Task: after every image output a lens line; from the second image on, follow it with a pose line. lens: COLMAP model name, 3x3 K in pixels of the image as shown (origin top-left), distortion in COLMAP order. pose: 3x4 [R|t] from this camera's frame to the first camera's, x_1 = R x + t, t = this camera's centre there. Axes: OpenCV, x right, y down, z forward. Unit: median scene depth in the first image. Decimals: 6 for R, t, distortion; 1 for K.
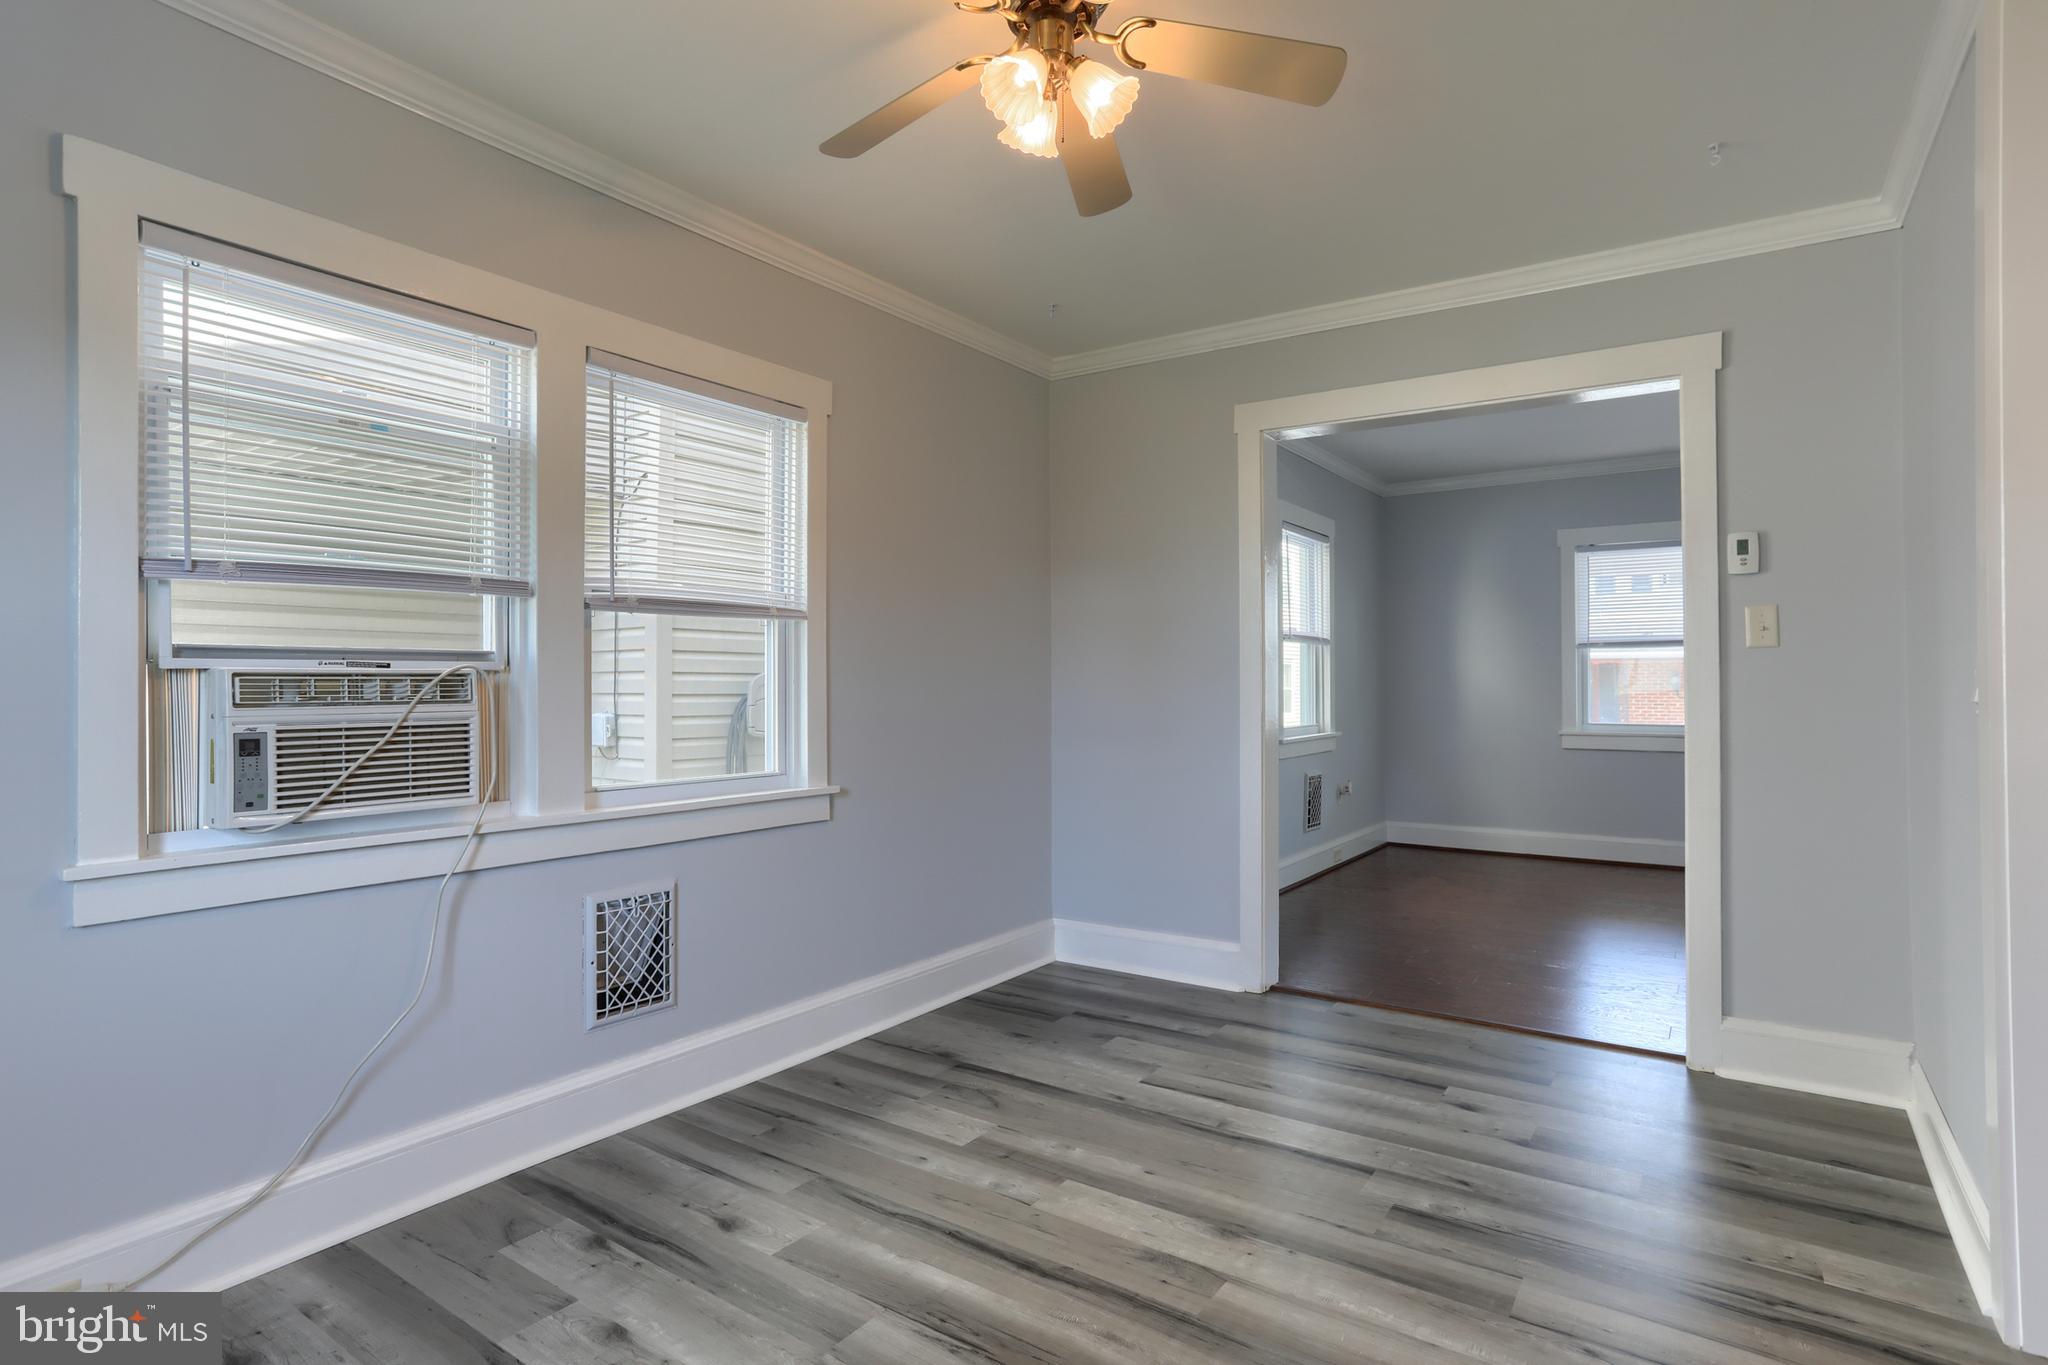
lens RADIAL K [[1030.6, 0, 1030.5], [0, 1030.6, 659.9], [0, 0, 1]] dist [-0.052560, 0.032208]
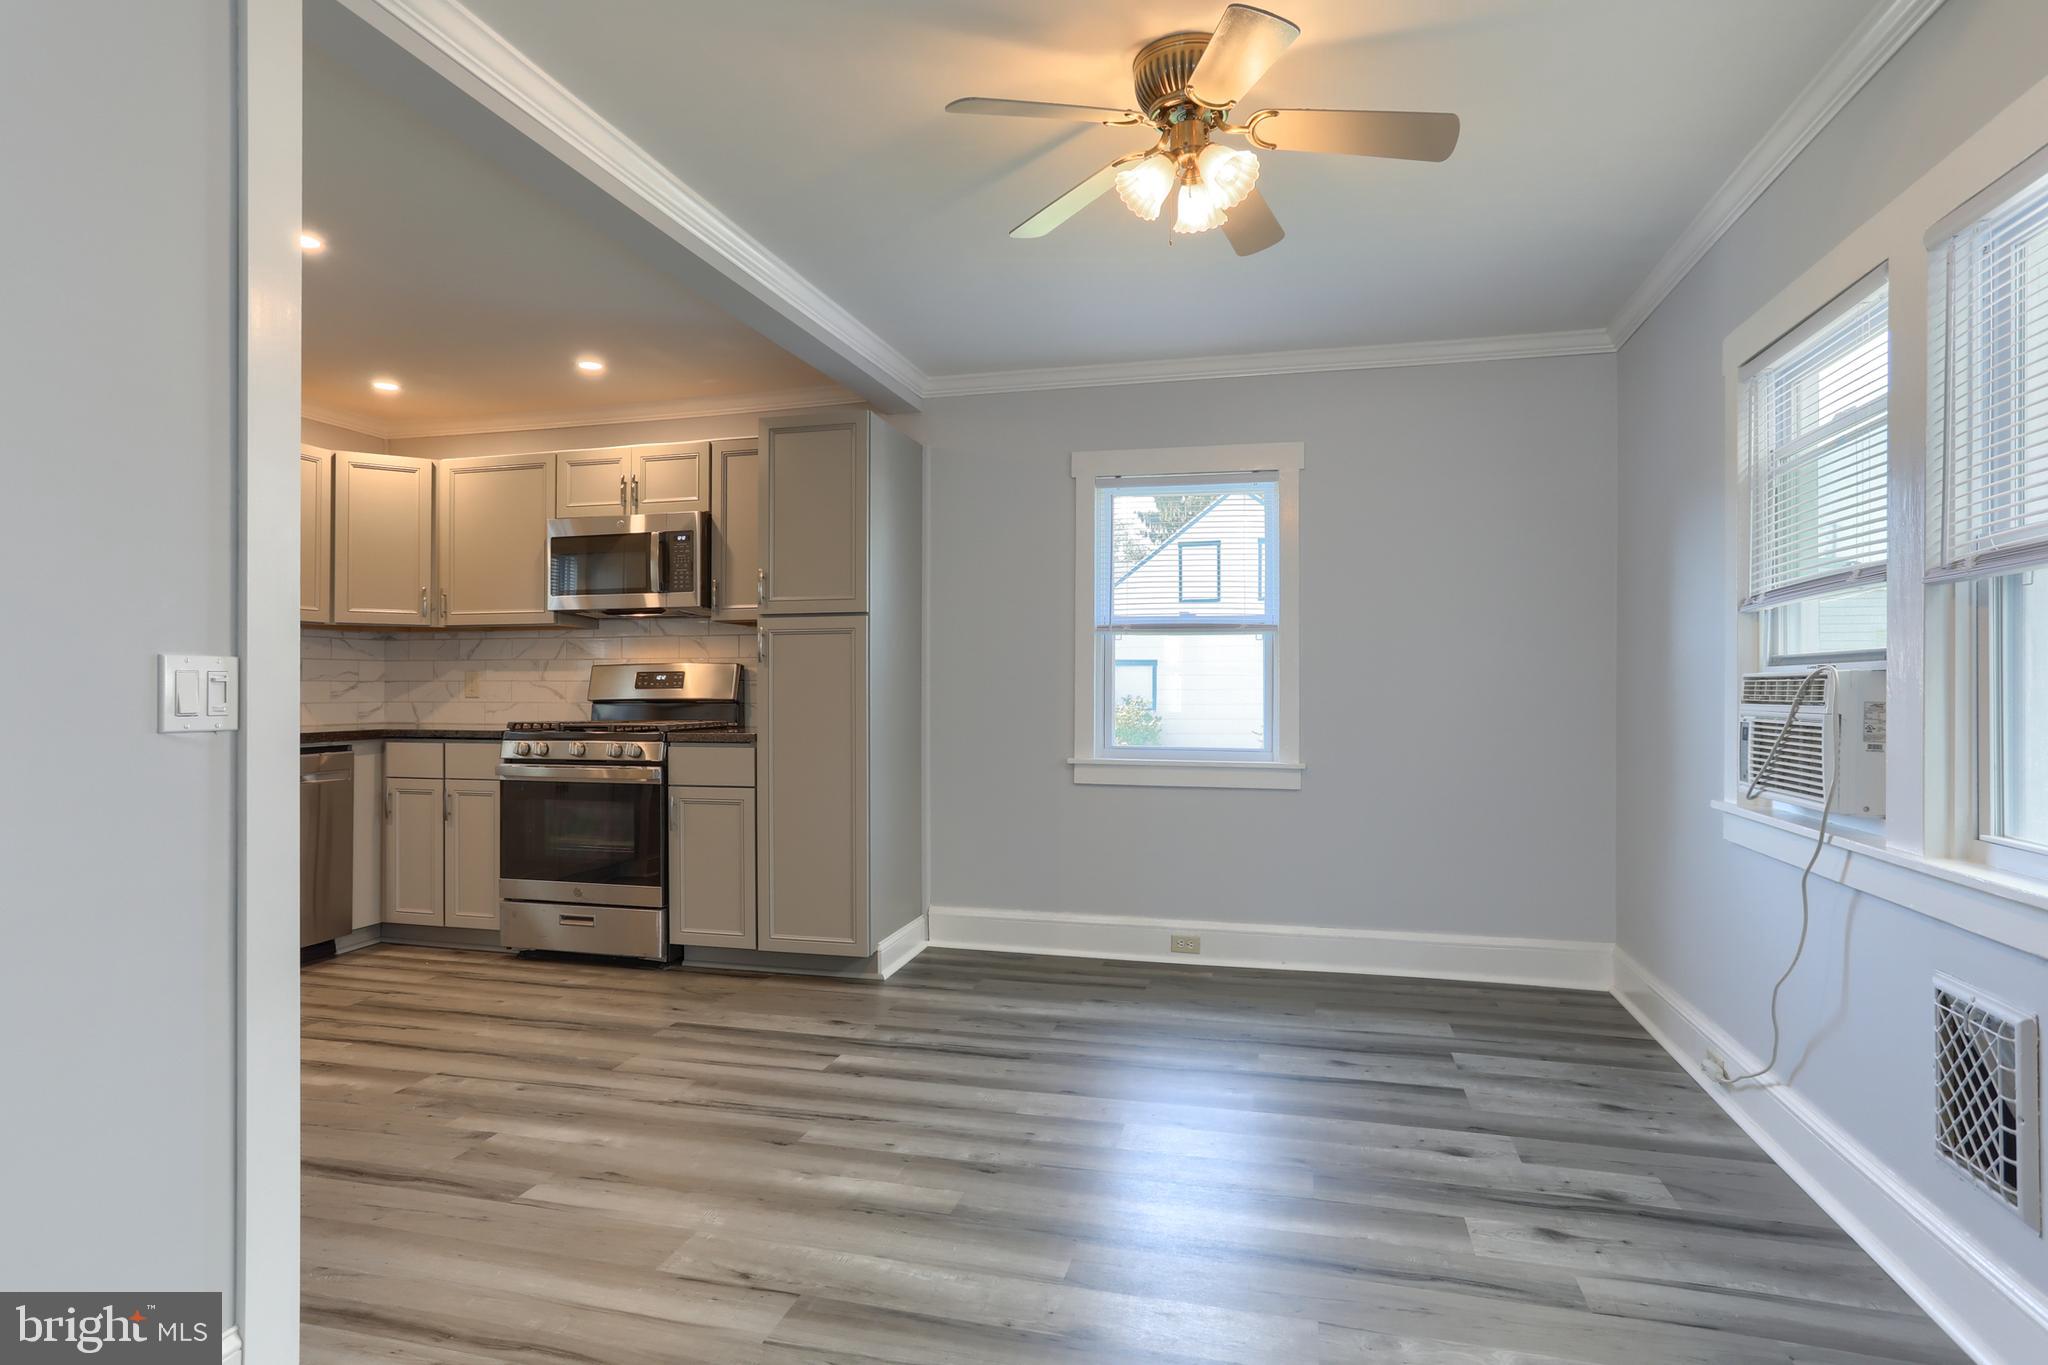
lens RADIAL K [[1068.0, 0, 1024.0], [0, 1068.0, 682.5], [0, 0, 1]] dist [-0.050629, 0.039473]
pose [[-0.937894, 0.002014, -0.346915, 0.421565], [0.011355, 0.999626, -0.024894, 0.031023], [0.346735, -0.027287, -0.937566, 1.408201]]
